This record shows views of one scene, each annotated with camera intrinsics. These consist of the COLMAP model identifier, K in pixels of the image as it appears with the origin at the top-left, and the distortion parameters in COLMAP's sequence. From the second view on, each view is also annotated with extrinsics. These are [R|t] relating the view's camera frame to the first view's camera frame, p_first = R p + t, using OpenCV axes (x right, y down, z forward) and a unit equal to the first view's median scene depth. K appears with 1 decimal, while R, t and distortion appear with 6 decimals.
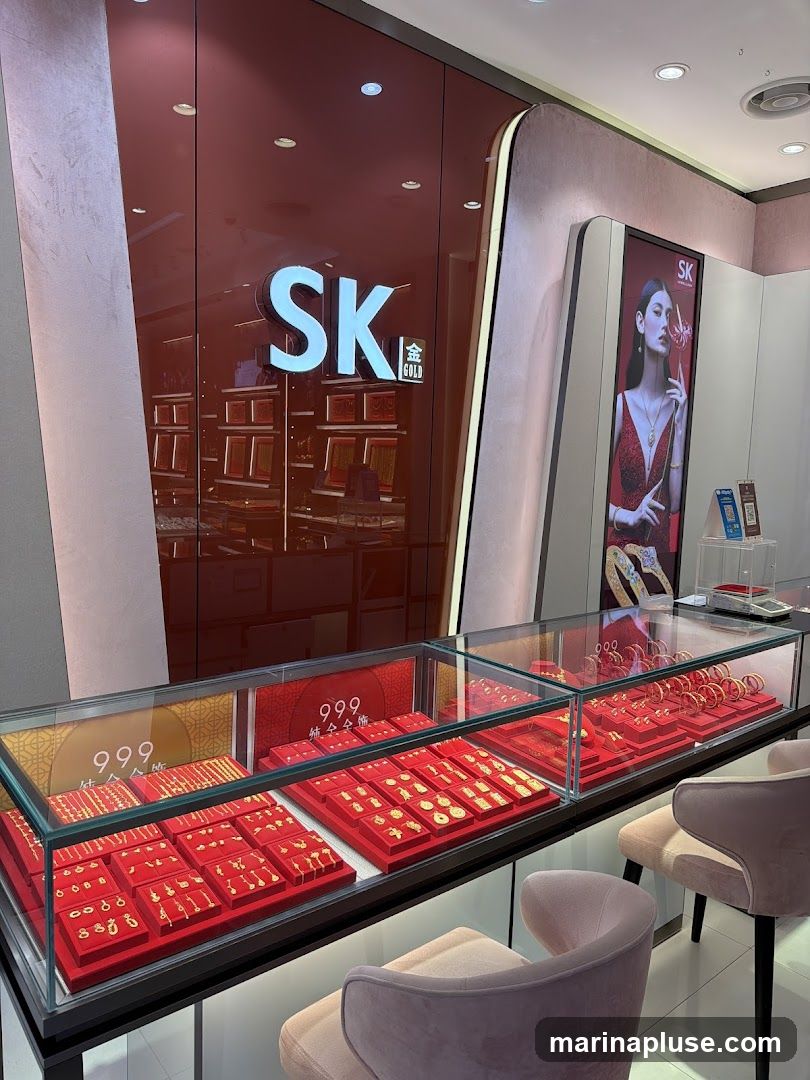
lens RADIAL K [[777.6, 0, 422.4], [0, 777.6, 549.7], [0, 0, 1]] dist [0.001532, -0.011844]
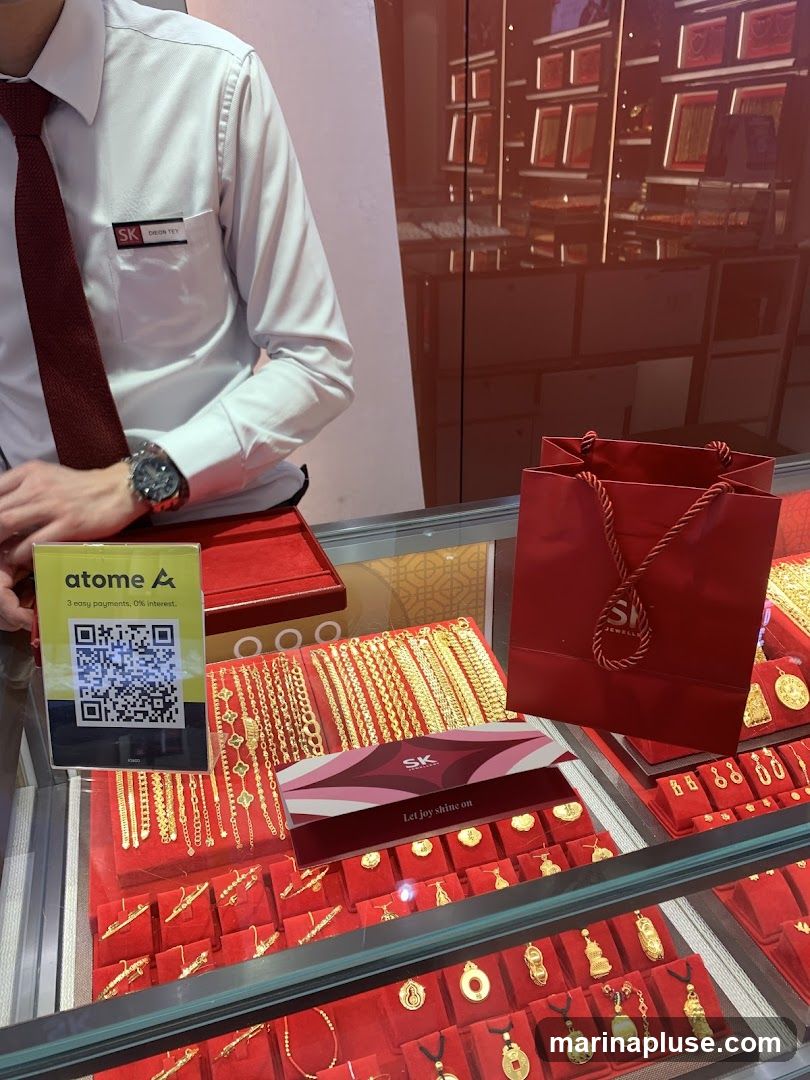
lens RADIAL K [[853.2, 0, 405.0], [0, 853.2, 540.0], [0, 0, 1]] dist [0.011549, 0.004096]
pose [[0.925035, 0.117723, -0.361182, -0.028878], [-0.002345, 0.952523, 0.304458, 0.004479], [0.379876, -0.280787, 0.881393, 0.150398]]
